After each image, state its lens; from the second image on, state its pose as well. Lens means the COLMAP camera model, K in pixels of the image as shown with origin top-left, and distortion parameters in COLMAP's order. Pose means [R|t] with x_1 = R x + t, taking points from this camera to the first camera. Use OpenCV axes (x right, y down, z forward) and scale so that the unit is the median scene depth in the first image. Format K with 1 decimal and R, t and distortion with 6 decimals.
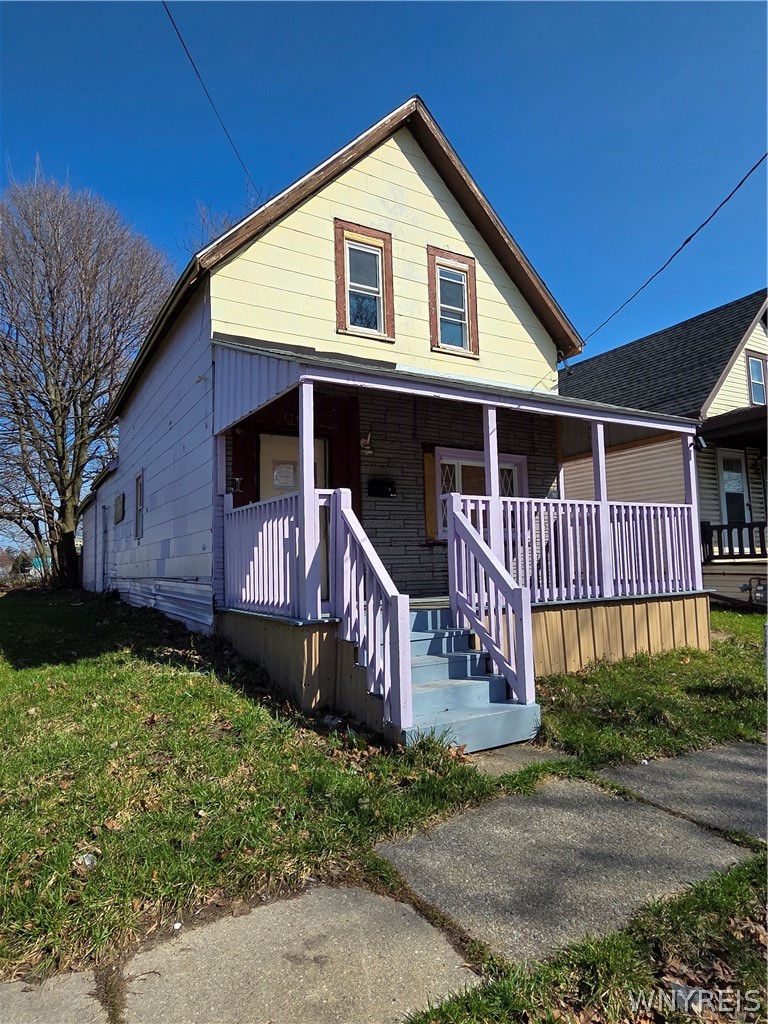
lens RADIAL K [[617.6, 0, 384.0], [0, 617.6, 512.0], [0, 0, 1]] dist [0.000801, 0.000218]
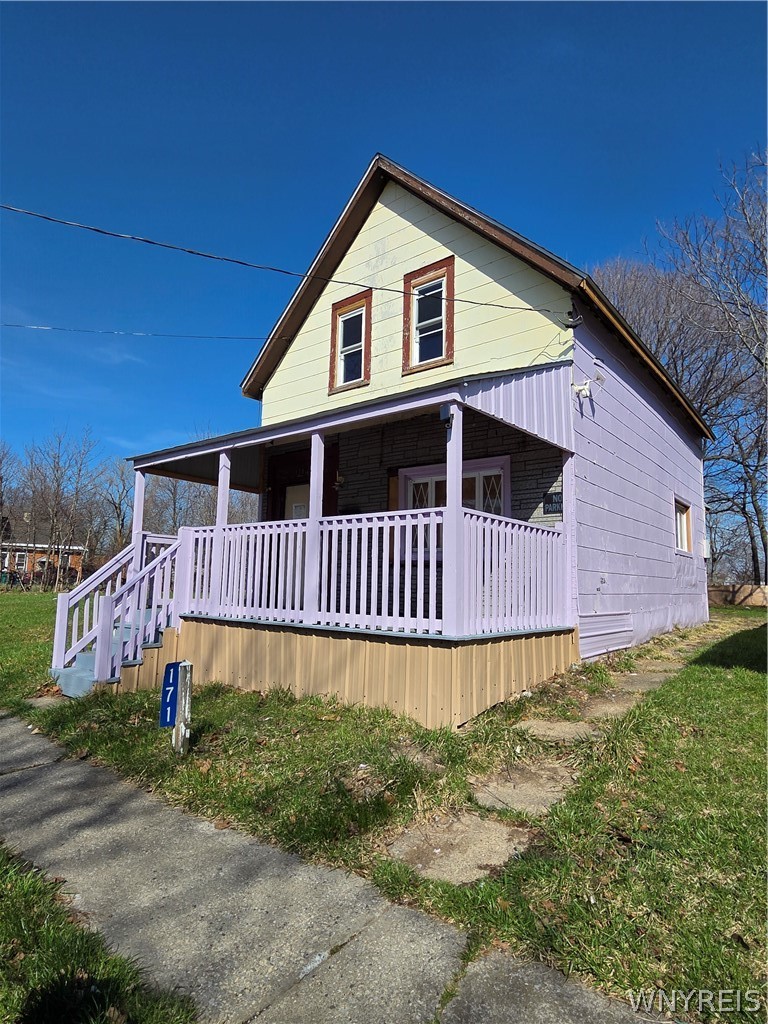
lens RADIAL K [[568.9, 0, 384.0], [0, 568.9, 512.0], [0, 0, 1]] dist [0.000372, -0.000536]
pose [[0.348612, -0.086338, -0.933282, 0.952047], [0.048302, 0.996080, -0.074105, 0.033043], [0.936022, -0.019245, 0.351416, 0.652008]]
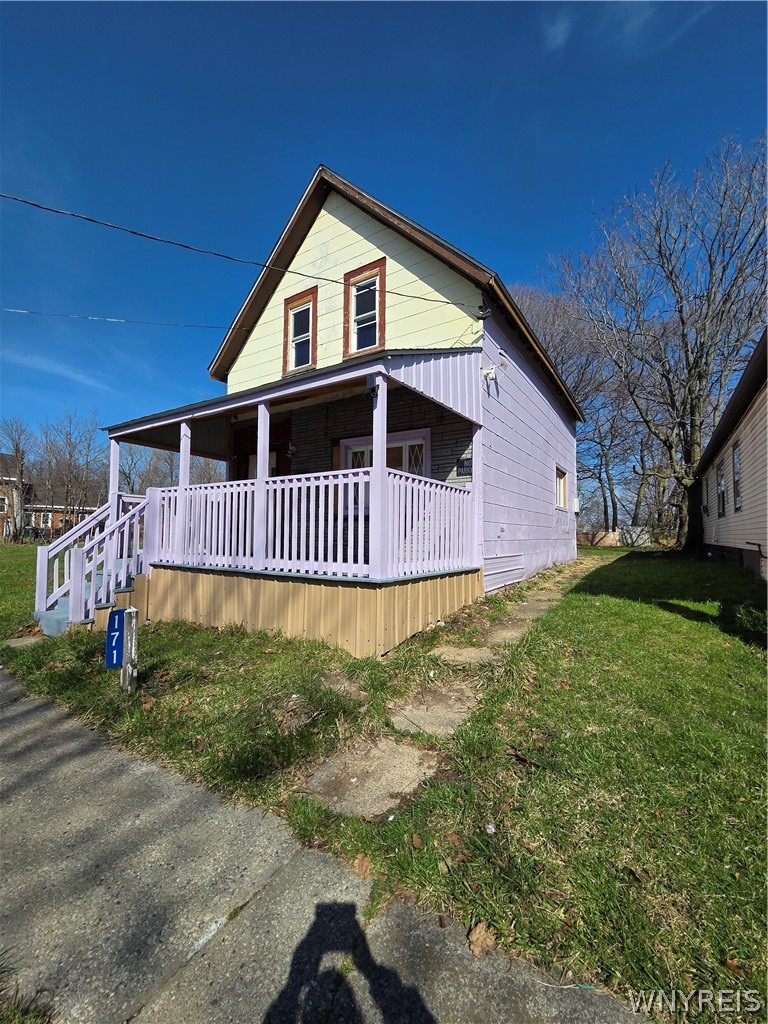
lens RADIAL K [[423.6, 0, 384.0], [0, 423.6, 512.0], [0, 0, 1]] dist [-0.001009, 0.000107]
pose [[0.439392, -0.019684, -0.898080, 0.882808], [0.055302, 0.998456, 0.005173, 0.038106], [0.896592, -0.051938, 0.439802, 0.706130]]
